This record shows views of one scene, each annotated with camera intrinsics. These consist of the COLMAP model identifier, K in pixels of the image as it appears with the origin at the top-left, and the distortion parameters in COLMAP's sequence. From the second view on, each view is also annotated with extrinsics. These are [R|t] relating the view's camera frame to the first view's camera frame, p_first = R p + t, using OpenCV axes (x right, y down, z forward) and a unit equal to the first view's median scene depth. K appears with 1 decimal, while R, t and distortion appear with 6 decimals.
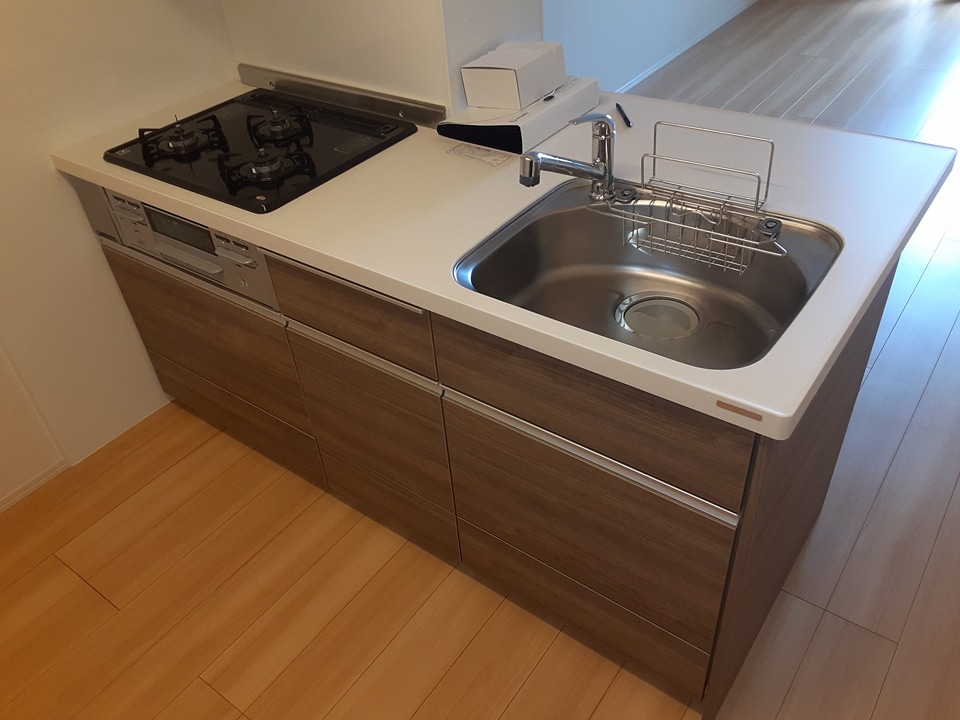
lens RADIAL K [[767.8, 0, 474.9], [0, 767.8, 364.7], [0, 0, 1]] dist [0.121899, -0.191436]
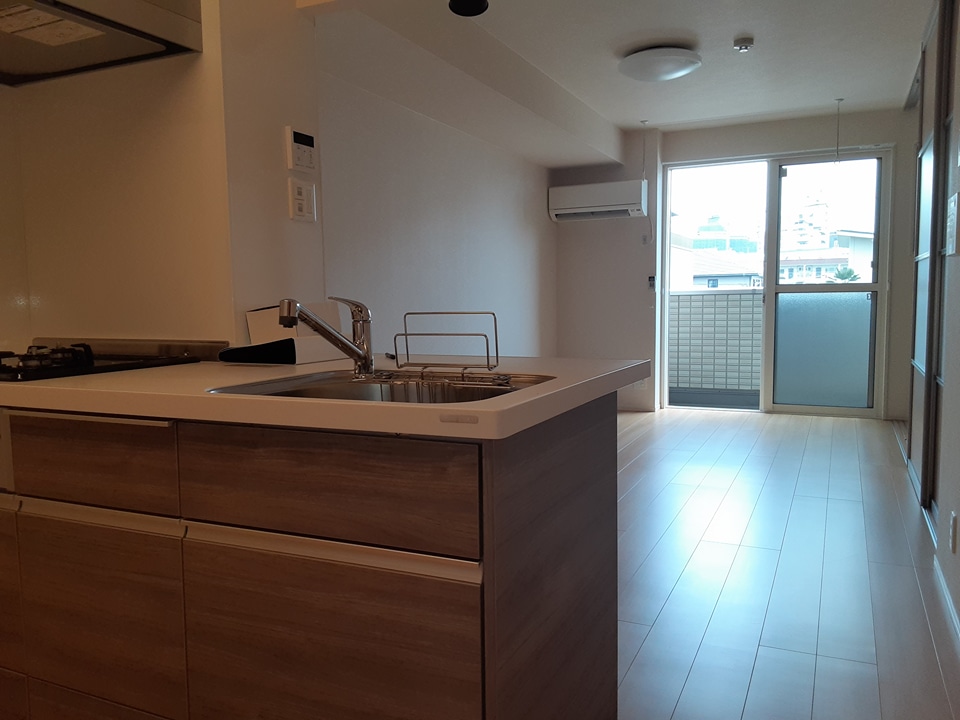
lens RADIAL K [[767.8, 0, 474.9], [0, 767.8, 364.7], [0, 0, 1]] dist [0.121899, -0.191436]
pose [[0.977995, 0.040921, 0.204575, 0.081046], [0.078779, 0.835545, -0.543745, 0.330425], [-0.193182, 0.547896, 0.813935, 0.051182]]
